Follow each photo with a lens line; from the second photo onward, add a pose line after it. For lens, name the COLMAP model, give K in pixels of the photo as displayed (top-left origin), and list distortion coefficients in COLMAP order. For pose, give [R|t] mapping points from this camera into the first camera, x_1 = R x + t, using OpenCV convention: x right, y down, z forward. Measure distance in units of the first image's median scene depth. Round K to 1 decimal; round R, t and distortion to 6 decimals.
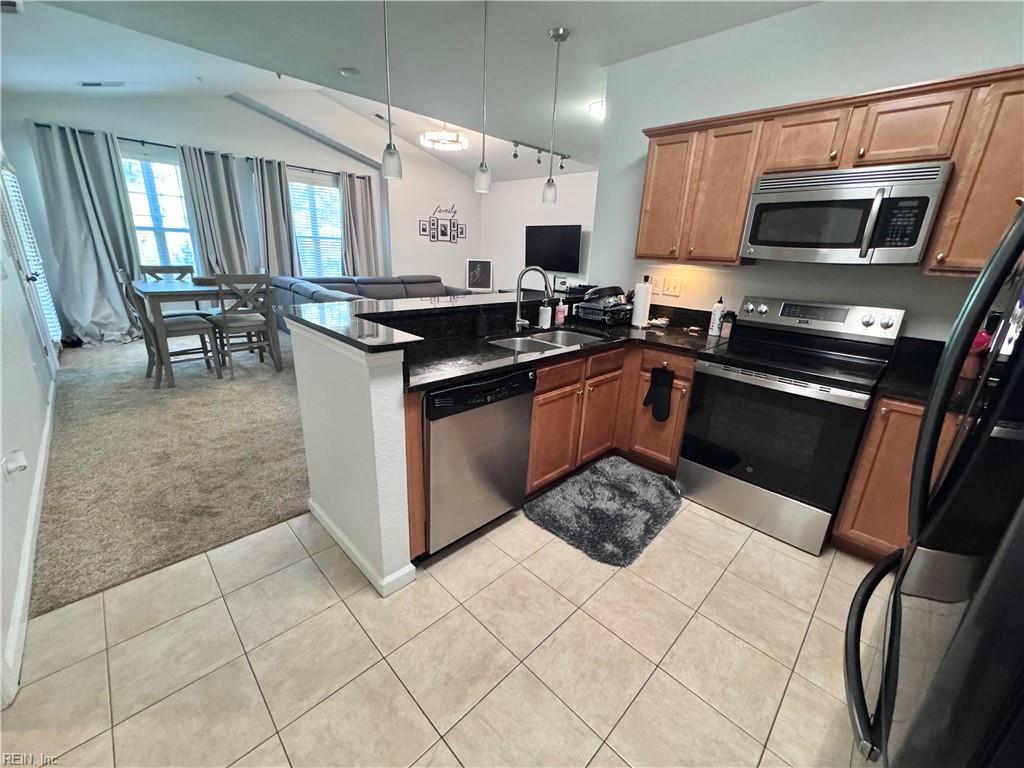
lens RADIAL K [[410.3, 0, 510.0], [0, 410.3, 379.3], [0, 0, 1]] dist [-0.004445, 0.000072]
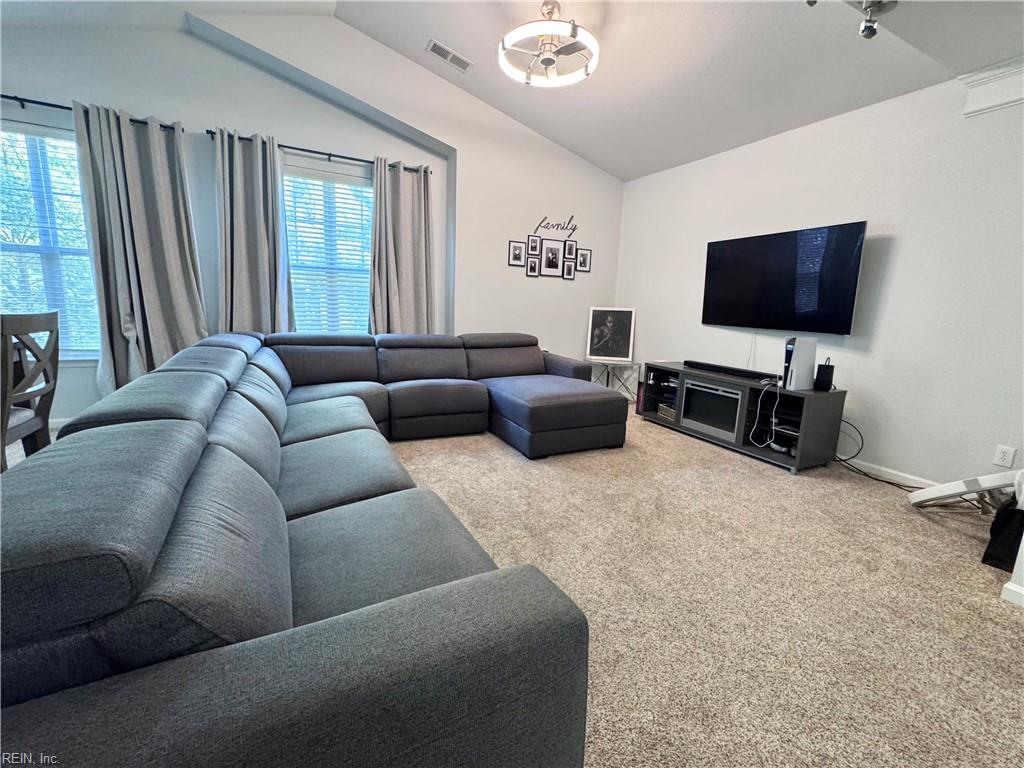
lens RADIAL K [[443.1, 0, 506.9], [0, 443.1, 381.0], [0, 0, 1]] dist [-0.004142, 0.000182]
pose [[0.951323, 0.049864, -0.304136, -0.023787], [-0.091746, 0.987905, -0.125008, -0.112159], [0.294224, 0.146827, 0.944391, 0.430702]]
